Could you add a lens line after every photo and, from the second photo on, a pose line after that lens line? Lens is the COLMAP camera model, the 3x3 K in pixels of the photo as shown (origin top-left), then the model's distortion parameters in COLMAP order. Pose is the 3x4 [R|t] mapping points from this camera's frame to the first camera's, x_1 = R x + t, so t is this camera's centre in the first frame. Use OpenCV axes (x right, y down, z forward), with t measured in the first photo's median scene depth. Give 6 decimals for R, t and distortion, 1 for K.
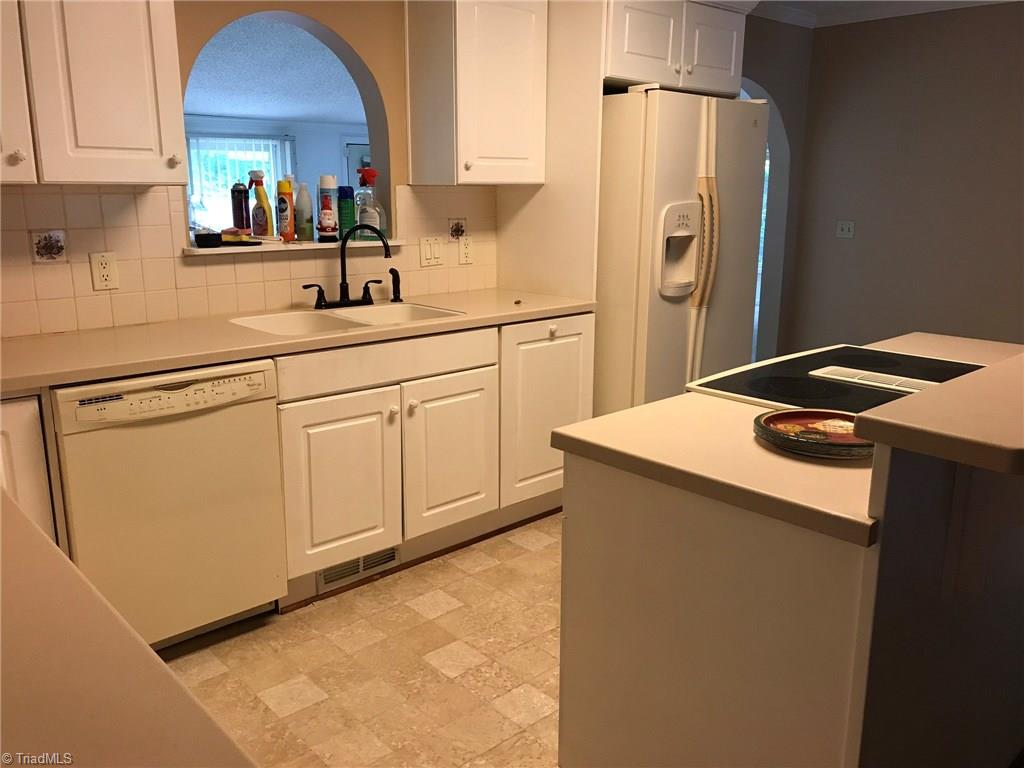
lens RADIAL K [[828.8, 0, 487.4], [0, 828.8, 392.0], [0, 0, 1]] dist [0.033759, -0.027554]
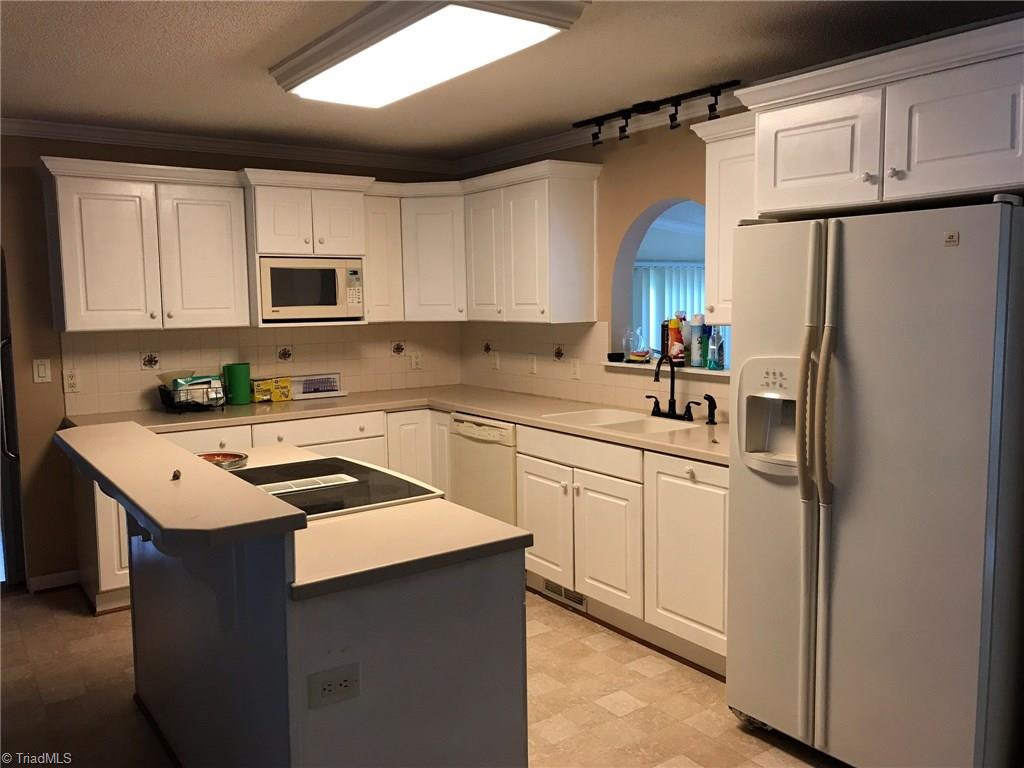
lens RADIAL K [[828.8, 0, 510.9], [0, 828.8, 378.8], [0, 0, 1]] dist [0.033759, -0.027554]
pose [[-0.114194, 0.094512, -0.988953, 1.091540], [-0.226887, 0.966675, 0.118582, -0.255492], [0.967203, 0.237922, -0.088945, 0.873852]]
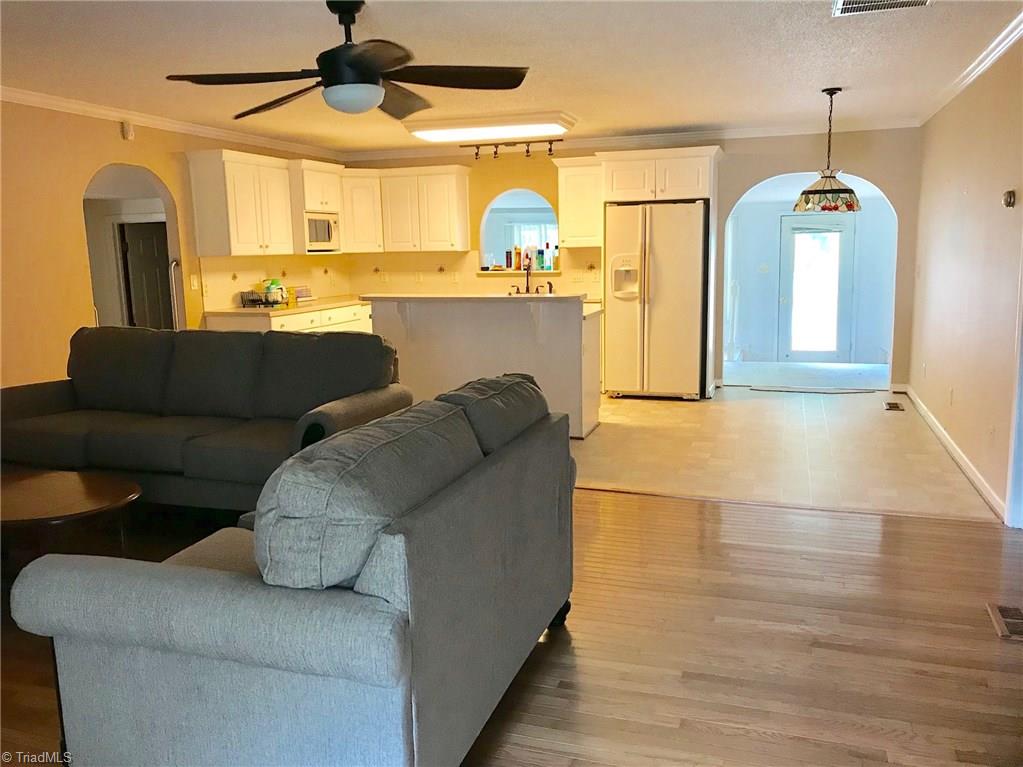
lens RADIAL K [[828.0, 0, 506.0], [0, 828.0, 384.2], [0, 0, 1]] dist [0.033759, -0.027554]
pose [[0.488250, 0.127635, -0.863320, 2.099237], [-0.189099, 0.981218, 0.038120, 0.086750], [0.851971, 0.144641, 0.503215, -0.328763]]
